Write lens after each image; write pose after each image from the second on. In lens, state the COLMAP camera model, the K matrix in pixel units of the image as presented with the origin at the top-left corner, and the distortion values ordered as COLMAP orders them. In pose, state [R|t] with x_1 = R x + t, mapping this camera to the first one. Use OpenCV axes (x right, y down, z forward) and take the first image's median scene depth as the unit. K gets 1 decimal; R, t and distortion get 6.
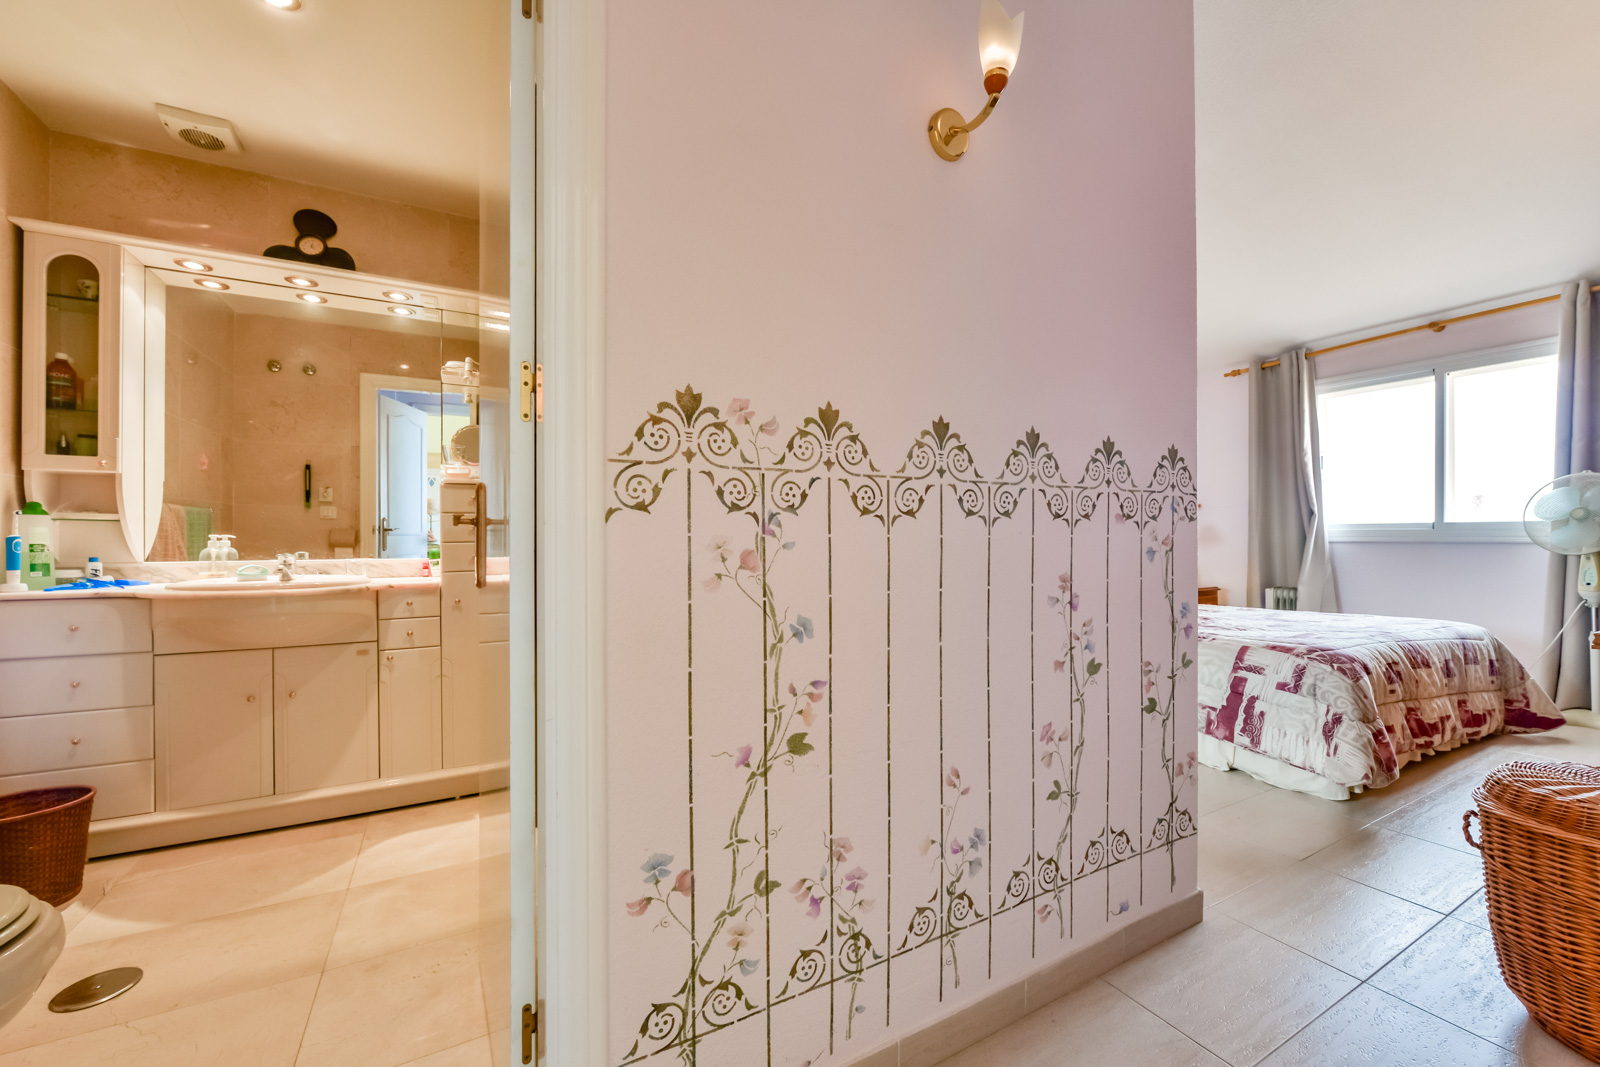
lens RADIAL K [[638.5, 0, 803.5], [0, 638.5, 538.6], [0, 0, 1]] dist [-0.007698, -0.000815]
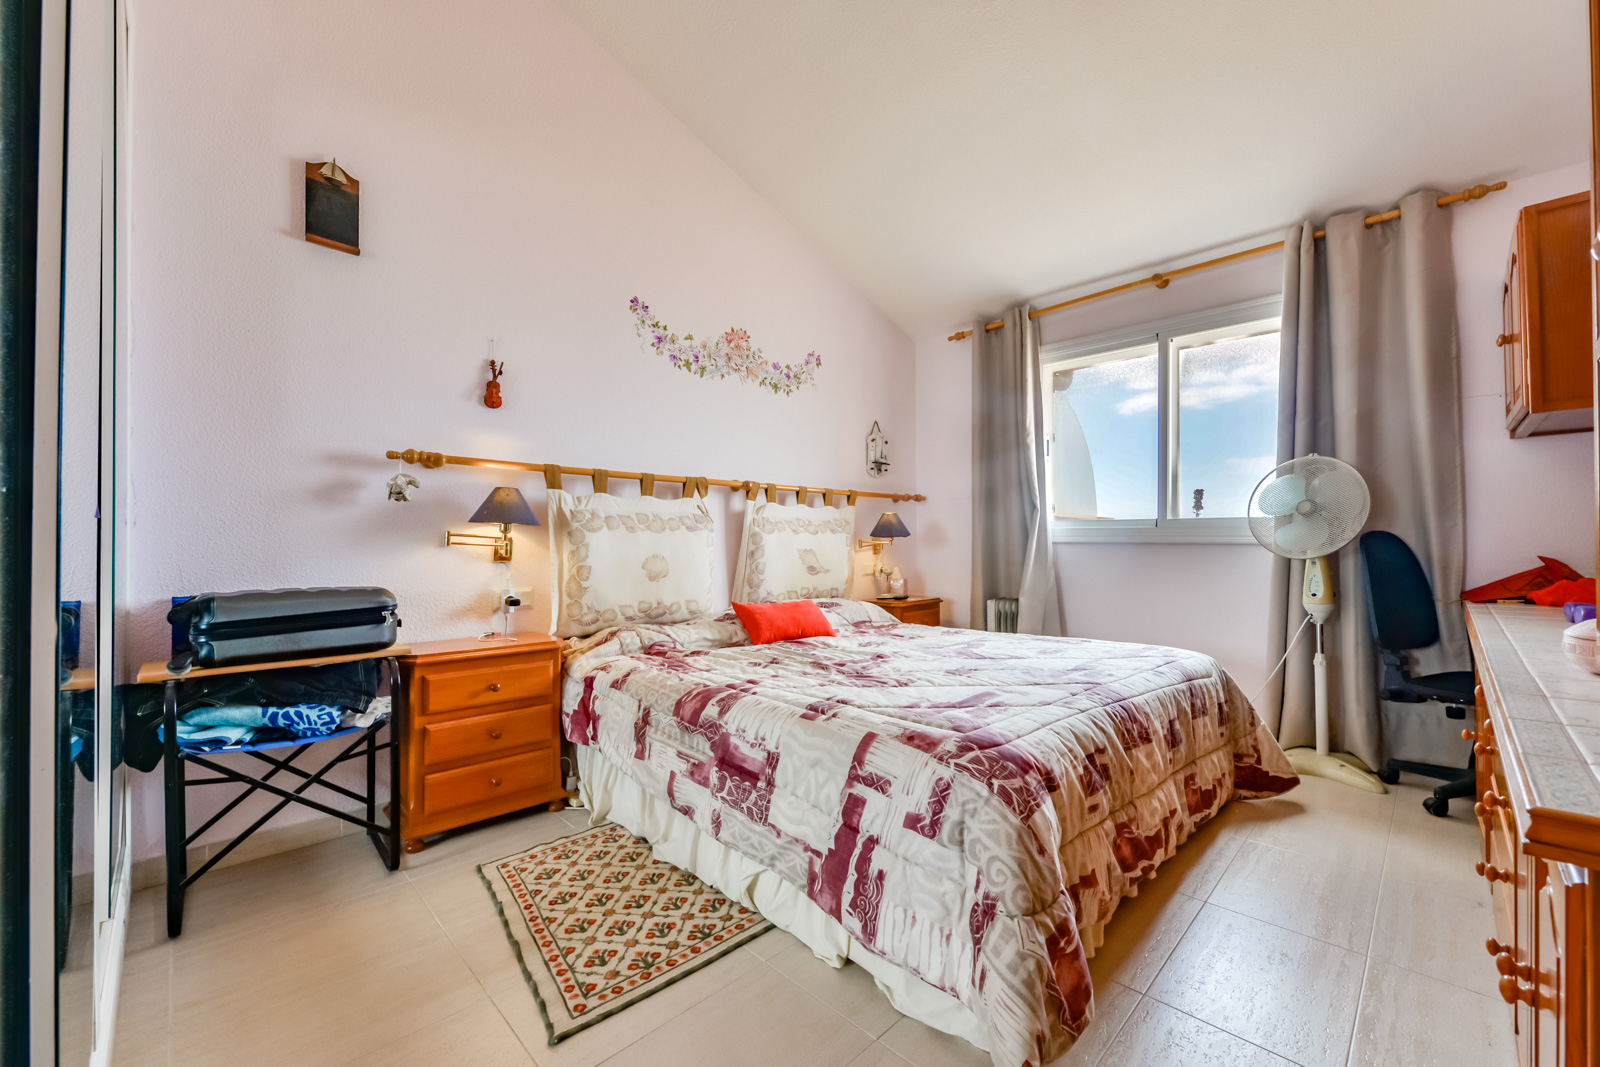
lens RADIAL K [[638.5, 0, 809.0], [0, 638.5, 537.9], [0, 0, 1]] dist [-0.007698, -0.000815]
pose [[0.960861, 0.002427, 0.277019, 0.461106], [-0.001956, 0.999996, -0.001977, 0.002360], [-0.277023, 0.001358, 0.960862, 0.458274]]
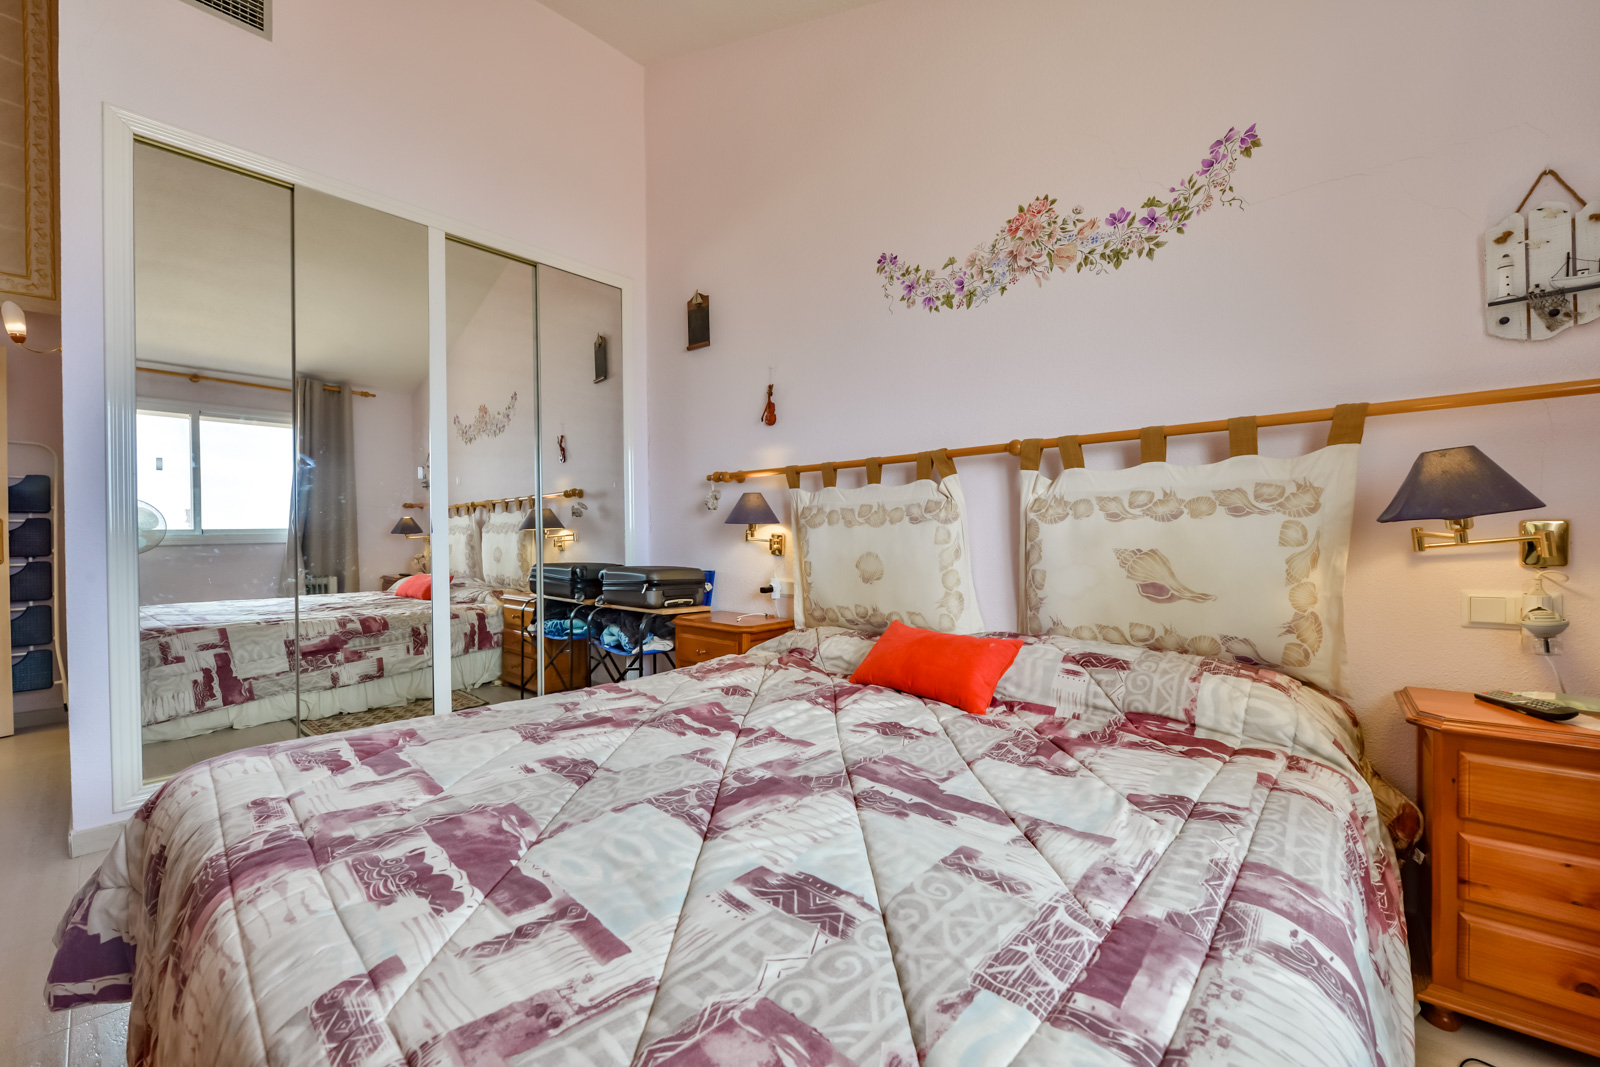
lens RADIAL K [[638.5, 0, 799.2], [0, 638.5, 543.3], [0, 0, 1]] dist [-0.007698, -0.000815]
pose [[0.323190, 0.006551, -0.946311, 1.339502], [0.010977, 0.999883, 0.010671, 0.005022], [0.946270, -0.013837, 0.323080, 1.166094]]
